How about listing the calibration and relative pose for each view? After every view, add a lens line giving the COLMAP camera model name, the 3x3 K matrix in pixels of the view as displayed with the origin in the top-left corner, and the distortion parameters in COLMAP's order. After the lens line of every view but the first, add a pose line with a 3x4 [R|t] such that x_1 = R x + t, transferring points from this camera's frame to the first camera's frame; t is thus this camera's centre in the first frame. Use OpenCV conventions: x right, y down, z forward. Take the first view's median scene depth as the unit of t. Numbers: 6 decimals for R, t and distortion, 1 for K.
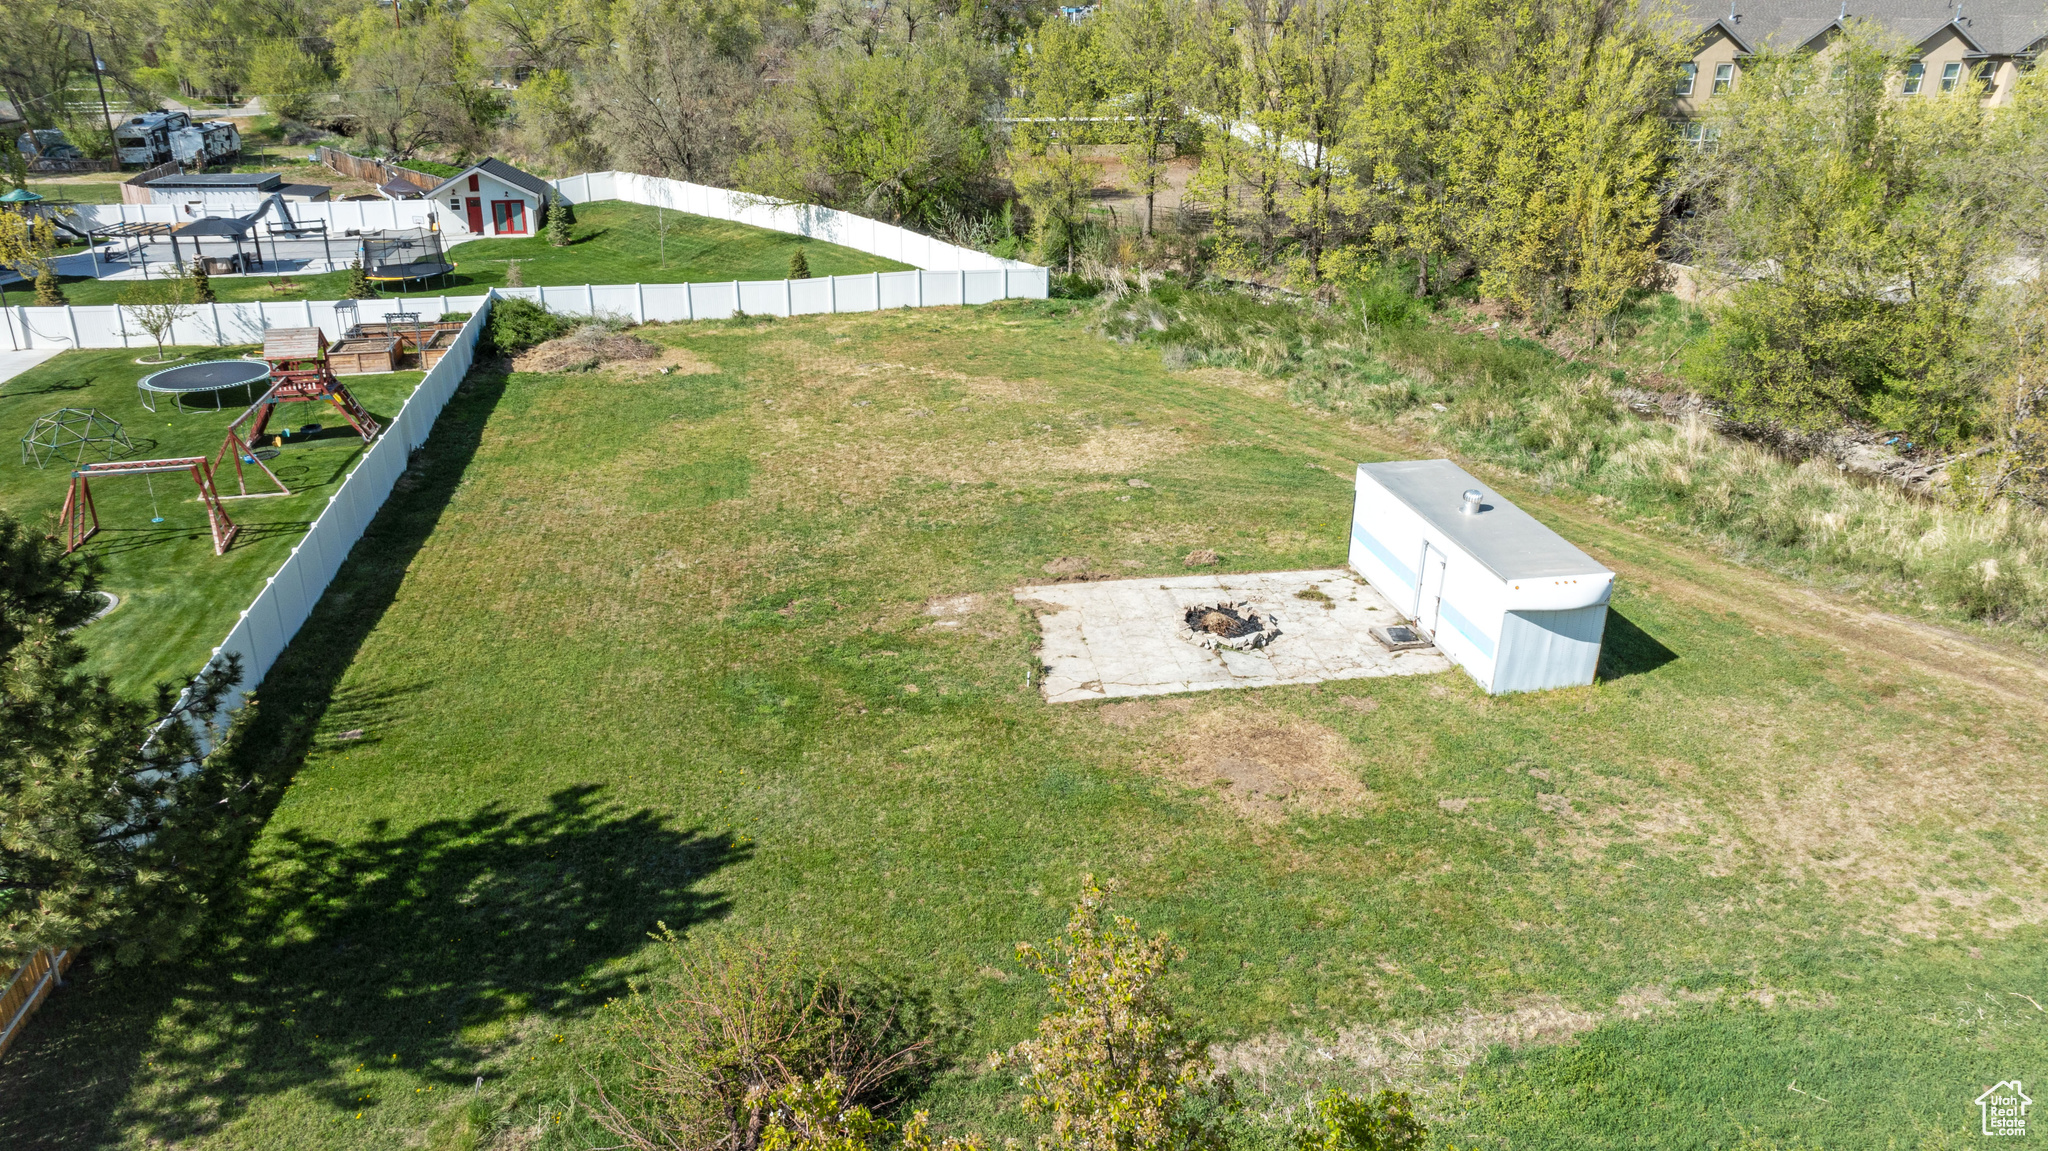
lens RADIAL K [[1432.8, 0, 1024.0], [0, 1432.8, 575.5], [0, 0, 1]] dist [-0.044998, 0.046435]
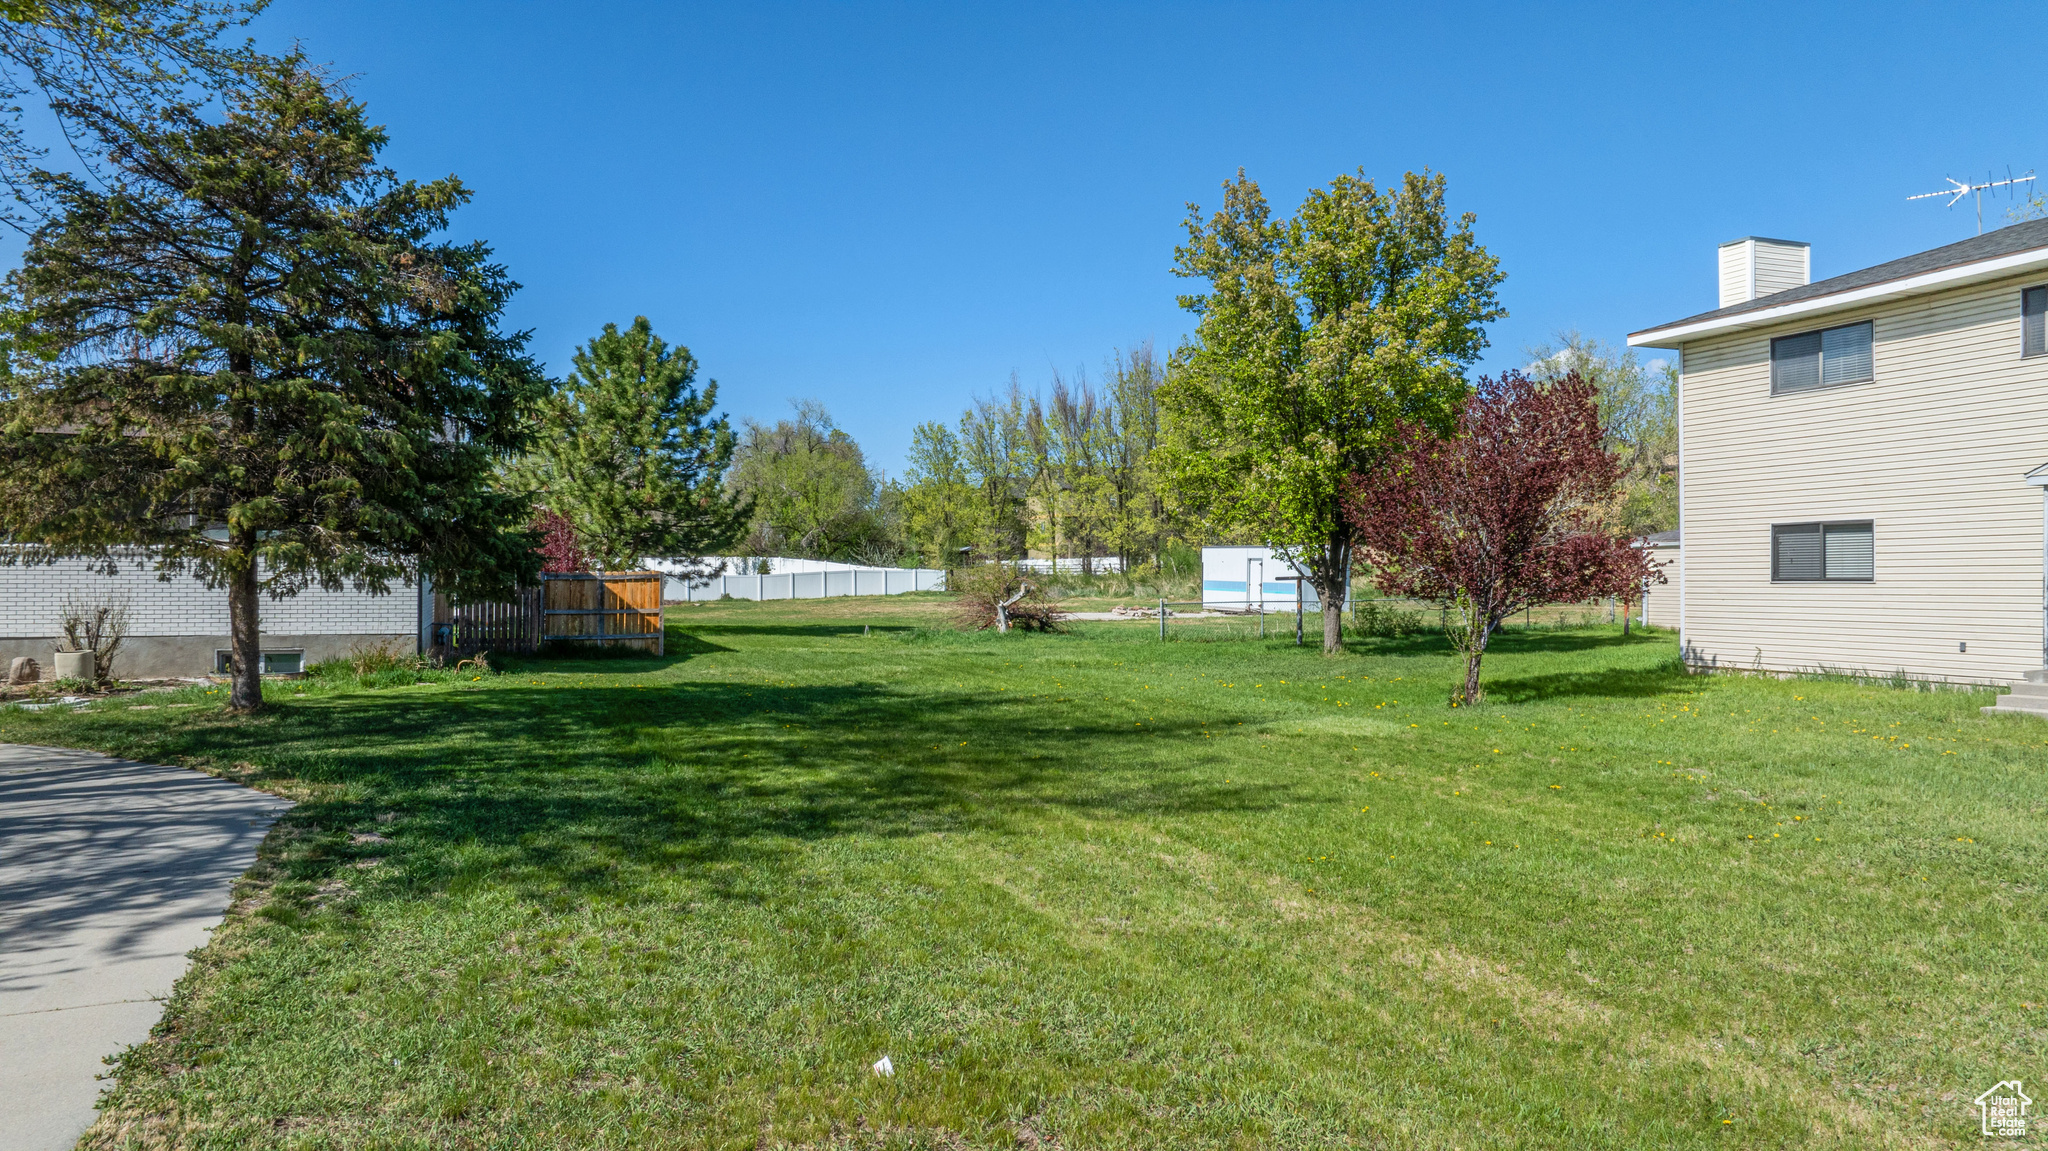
lens RADIAL K [[1432.8, 0, 1024.0], [0, 1432.8, 575.5], [0, 0, 1]] dist [-0.044998, 0.046435]
pose [[0.984837, -0.010273, 0.173179, -0.252224], [0.075817, 0.923357, -0.376383, 0.540559], [-0.156039, 0.383806, 0.910135, -0.474691]]
